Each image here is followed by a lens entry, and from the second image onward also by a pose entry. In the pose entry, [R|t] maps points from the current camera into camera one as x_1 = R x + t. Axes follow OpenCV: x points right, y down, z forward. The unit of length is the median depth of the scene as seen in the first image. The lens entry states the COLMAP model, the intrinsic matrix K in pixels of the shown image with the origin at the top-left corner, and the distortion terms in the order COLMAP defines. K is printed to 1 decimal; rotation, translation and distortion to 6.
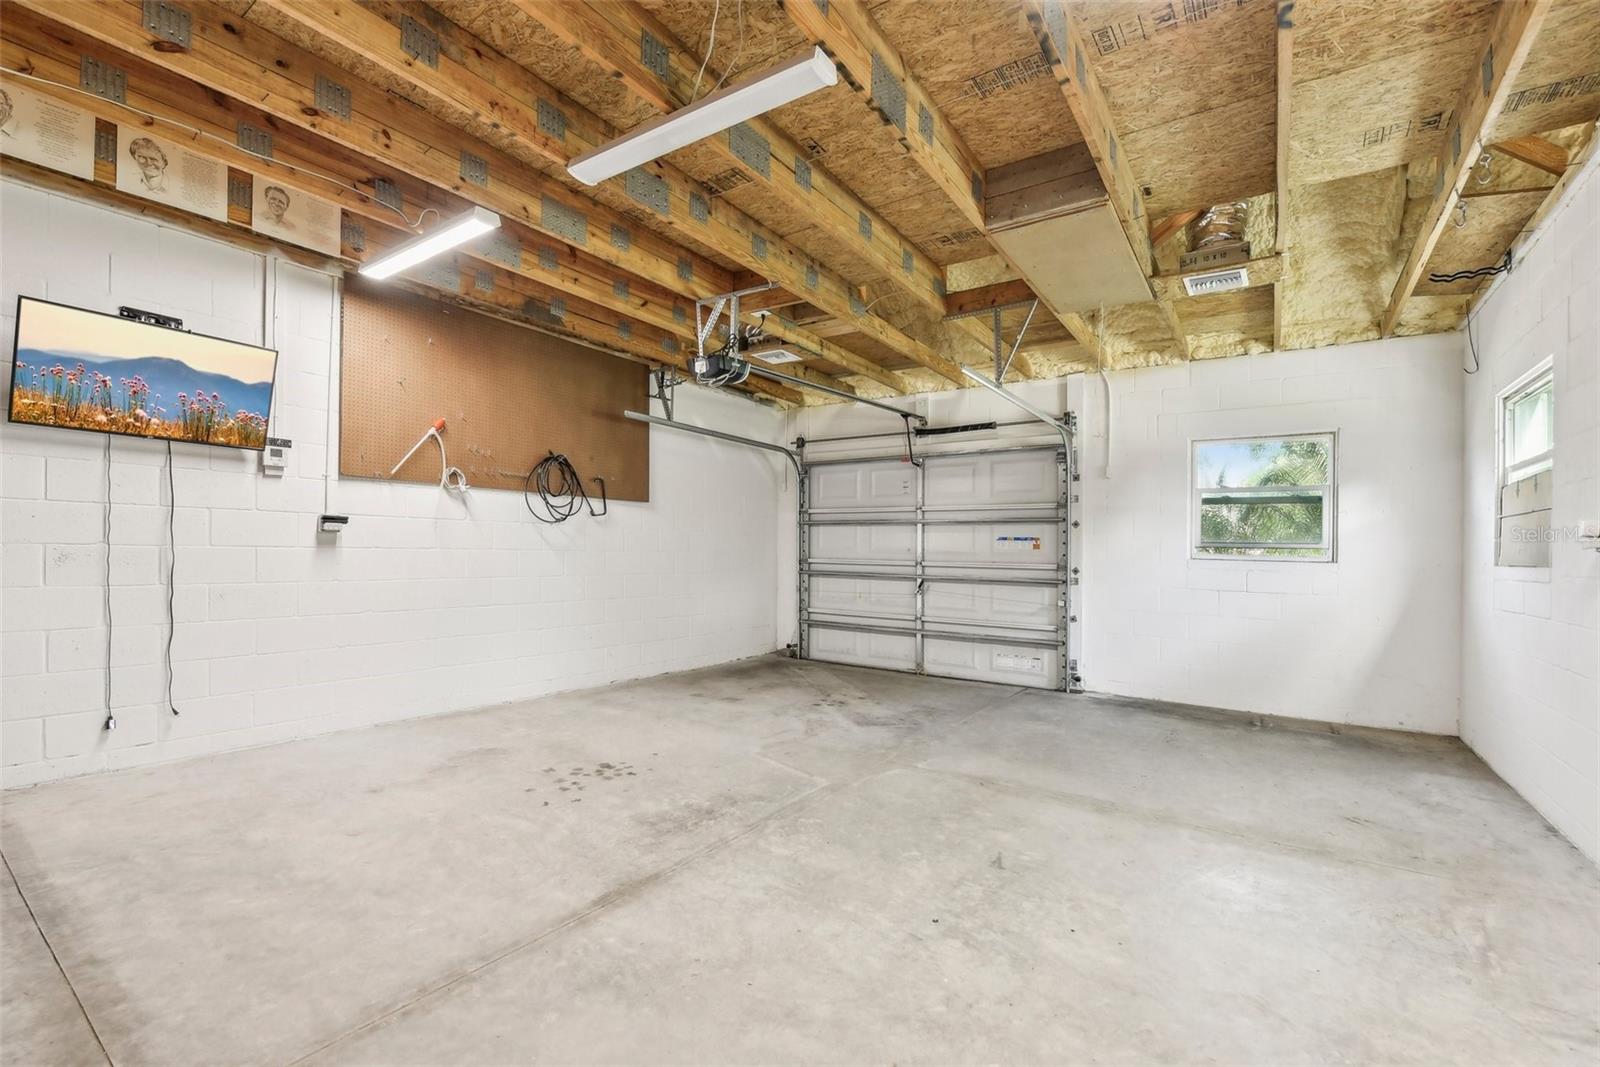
lens RADIAL K [[666.9, 0, 797.1], [0, 666.9, 544.9], [0, 0, 1]] dist [-0.012005, -0.000111]
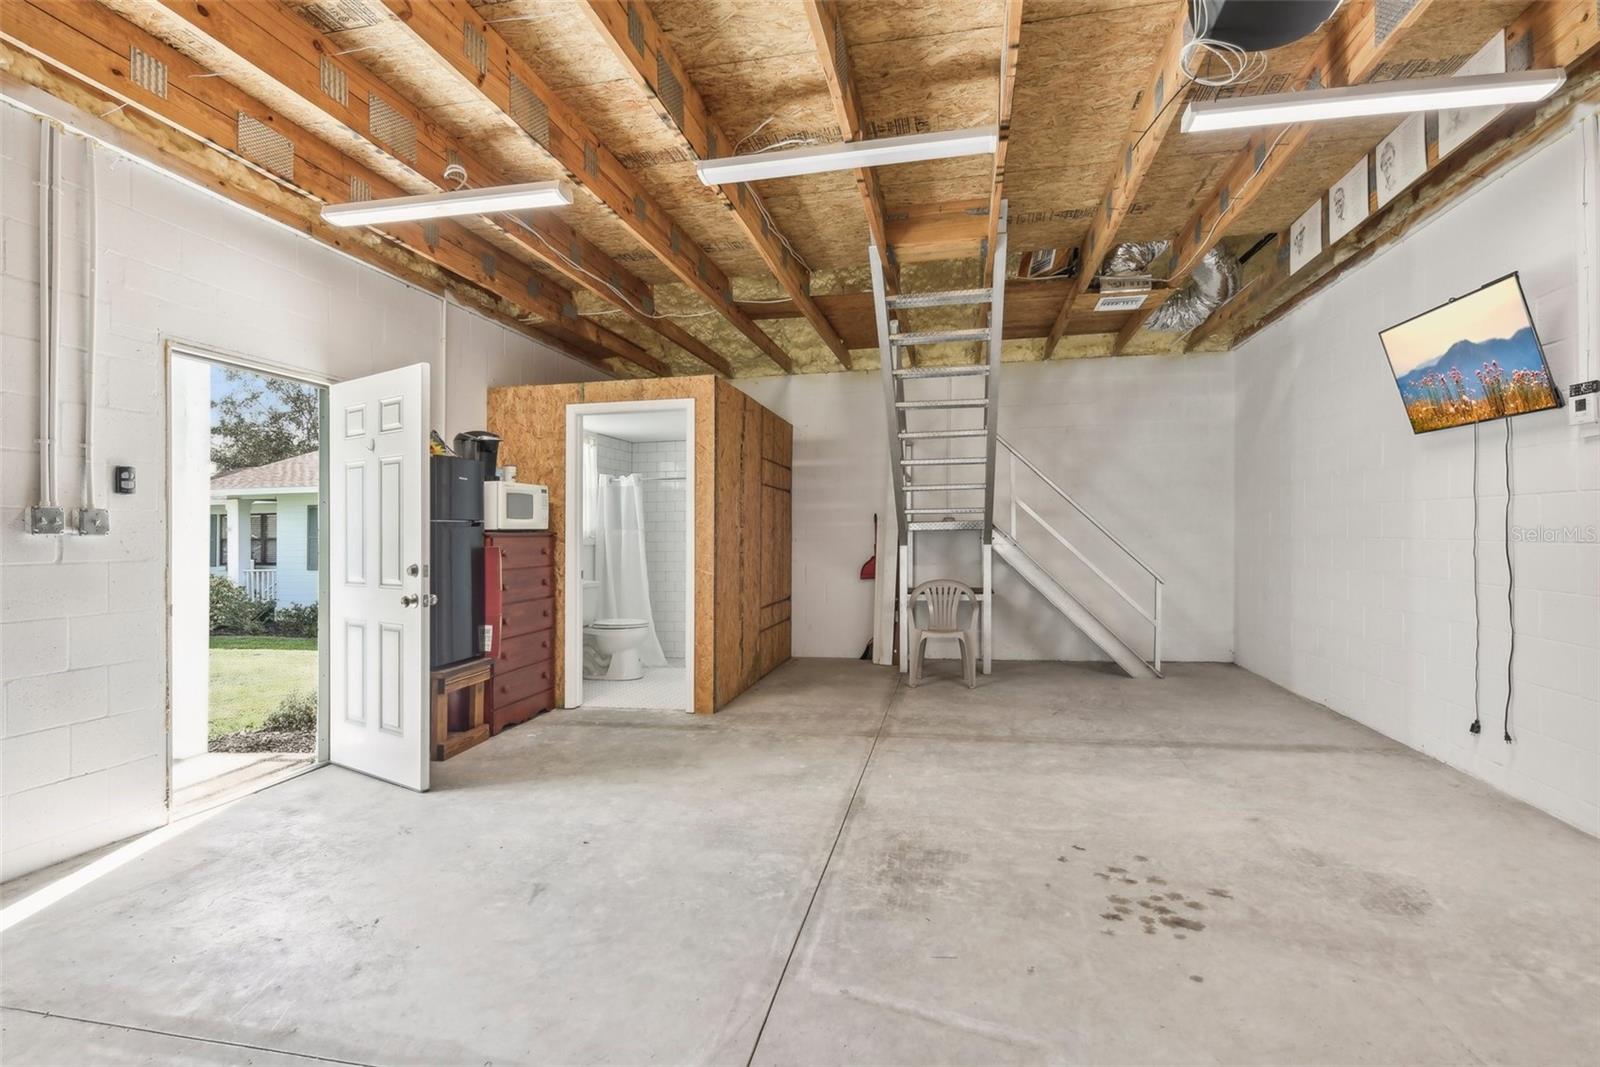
lens RADIAL K [[784.6, 0, 796.2], [0, 784.6, 539.2], [0, 0, 1]] dist [-0.002152, -0.000848]
pose [[-0.921319, -0.004206, -0.388784, 0.348530], [0.000964, 0.999914, -0.013101, 0.016321], [0.388806, -0.012445, -0.921236, 1.869046]]
